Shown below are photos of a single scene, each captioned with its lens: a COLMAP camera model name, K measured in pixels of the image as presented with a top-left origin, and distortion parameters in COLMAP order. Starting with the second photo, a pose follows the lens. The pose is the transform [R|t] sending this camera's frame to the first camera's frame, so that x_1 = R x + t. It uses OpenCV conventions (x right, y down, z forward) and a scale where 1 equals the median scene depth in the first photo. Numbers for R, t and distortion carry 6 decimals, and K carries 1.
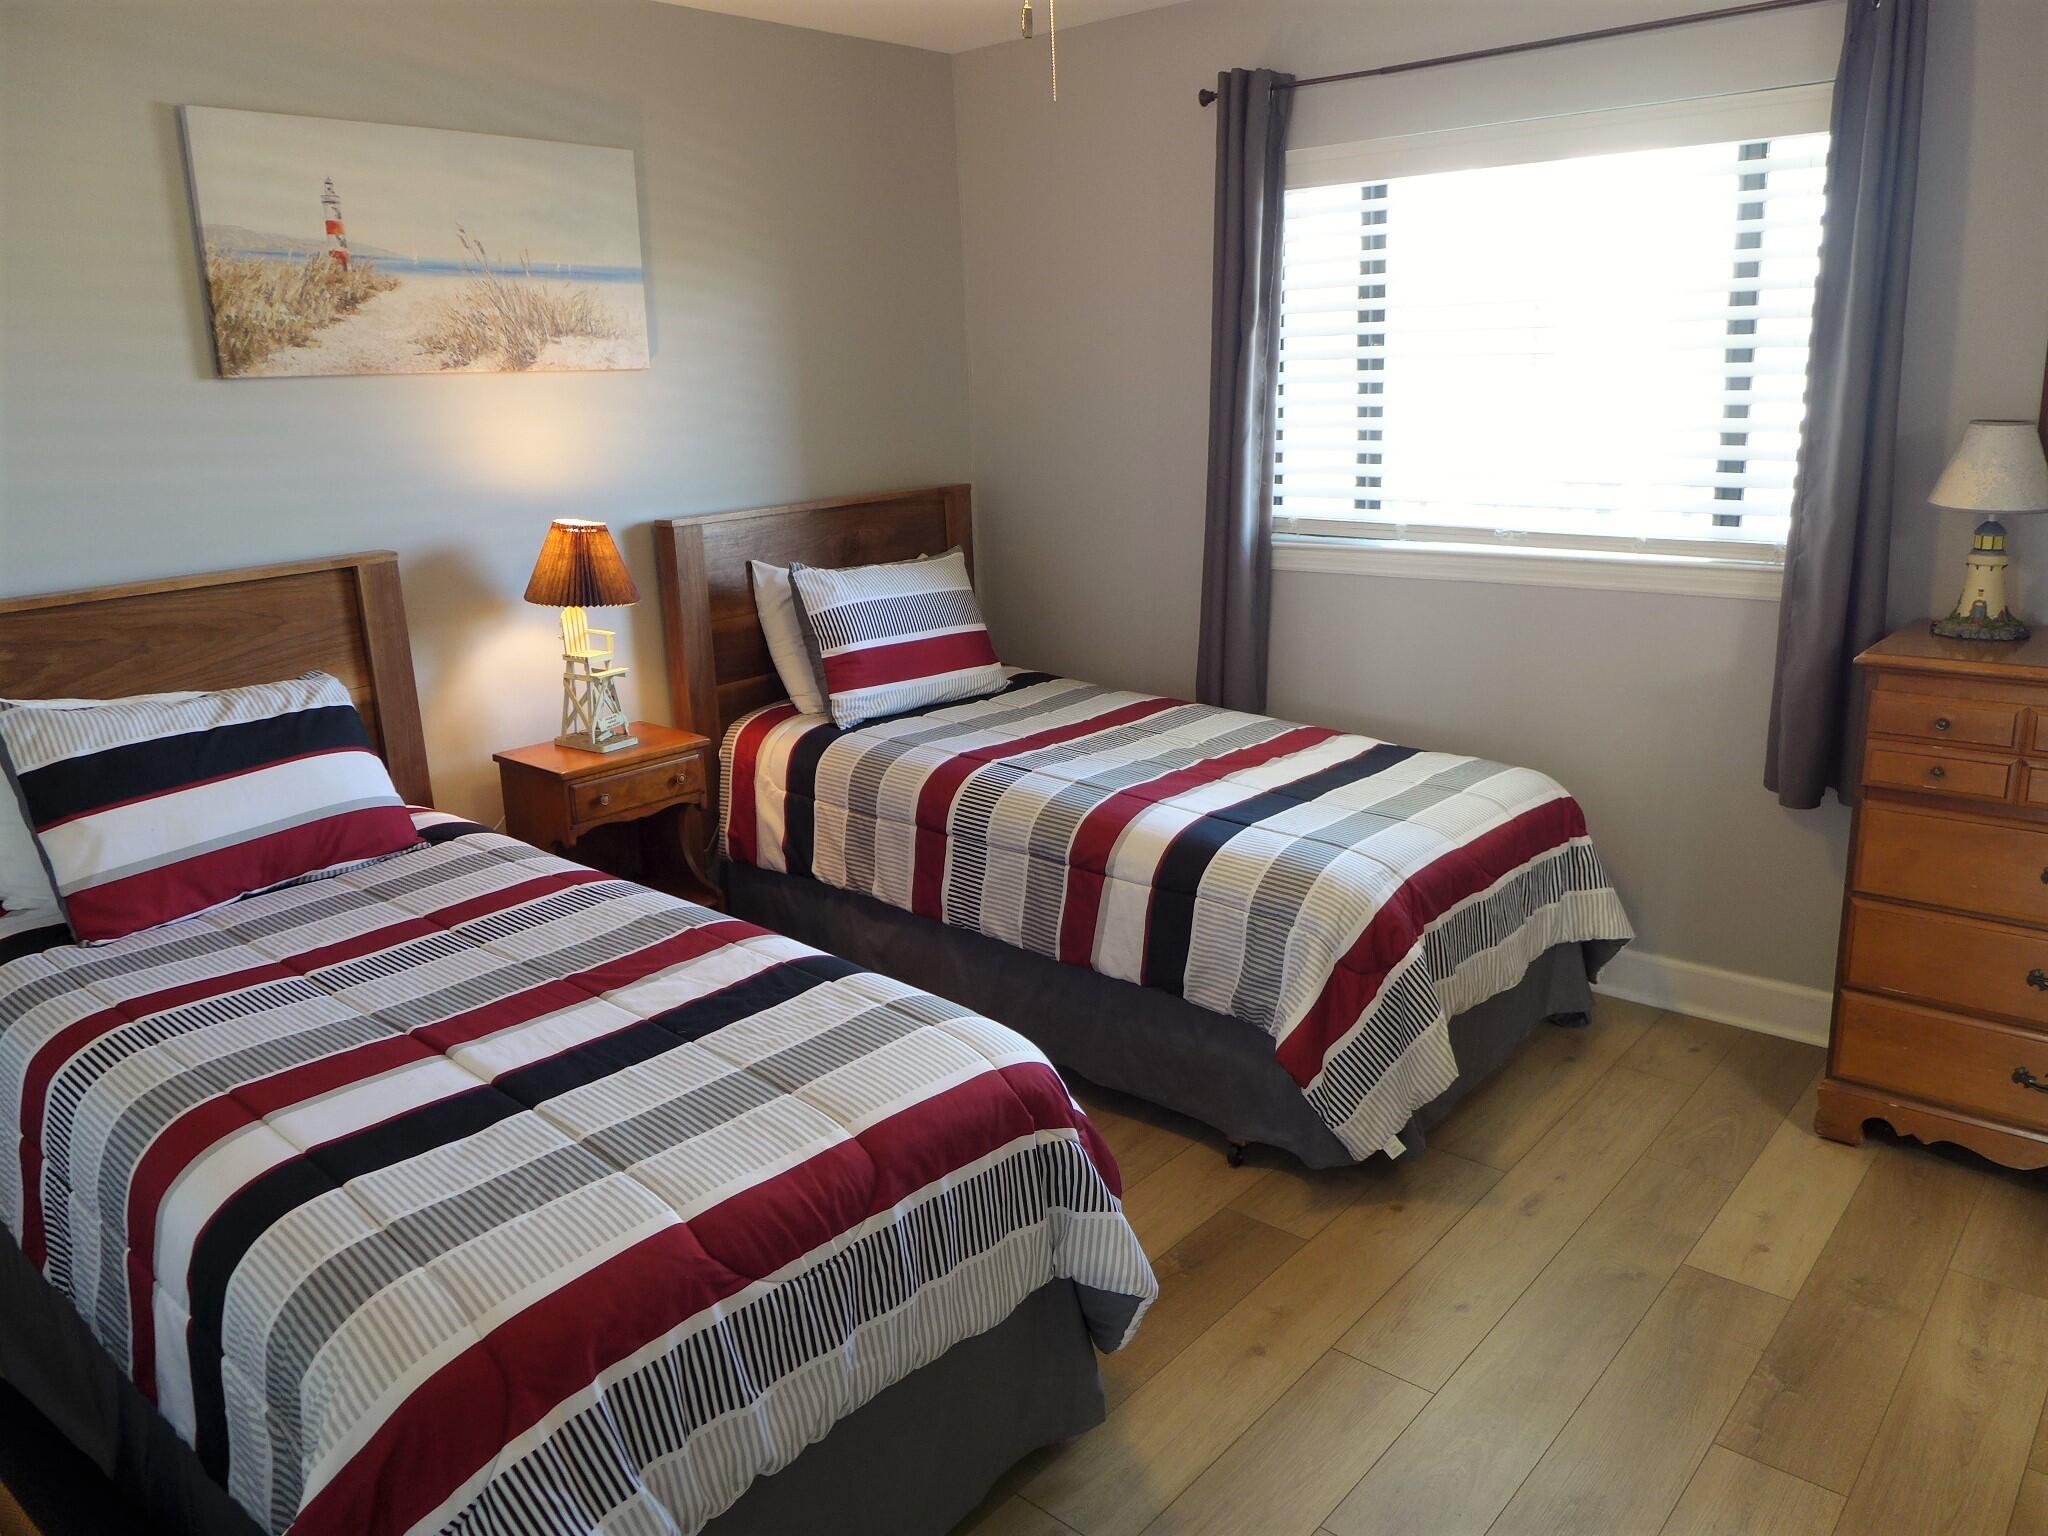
lens RADIAL K [[1495.3, 0, 1011.7], [0, 1495.3, 761.1], [0, 0, 1]] dist [-0.047979, 0.020695]
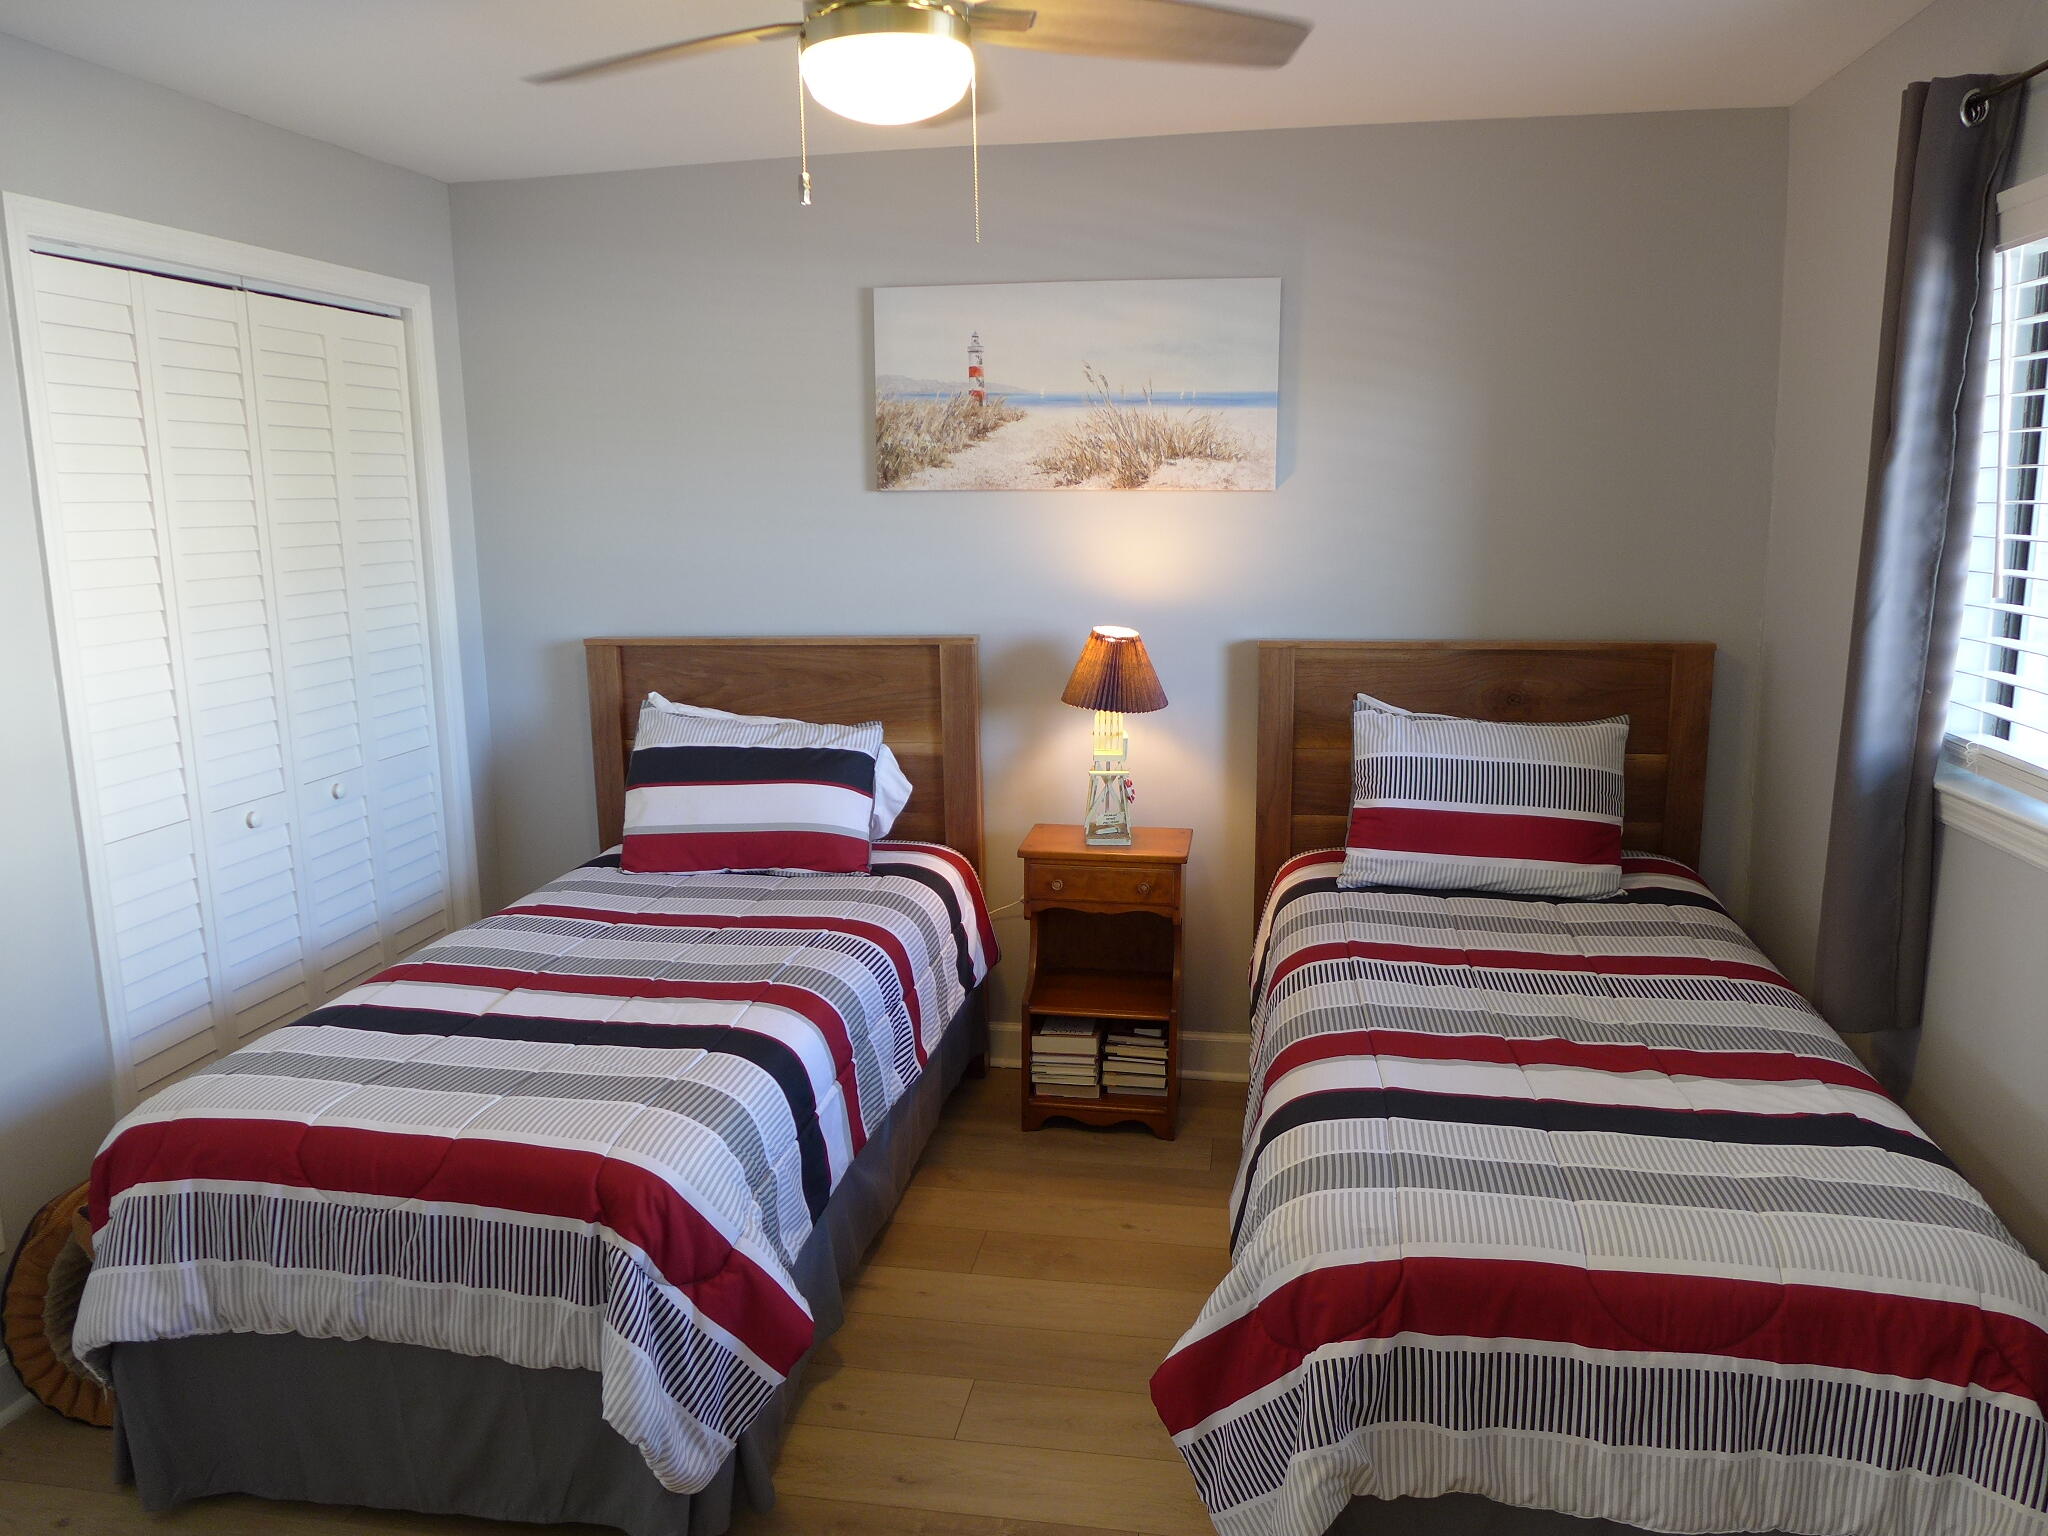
lens RADIAL K [[1495.3, 0, 1013.2], [0, 1495.3, 770.6], [0, 0, 1]] dist [-0.047979, 0.020695]
pose [[0.512721, 0.183768, -0.838657, 0.608989], [-0.222754, 0.971847, 0.076770, -0.131943], [0.829155, 0.147453, 0.539222, 0.379329]]
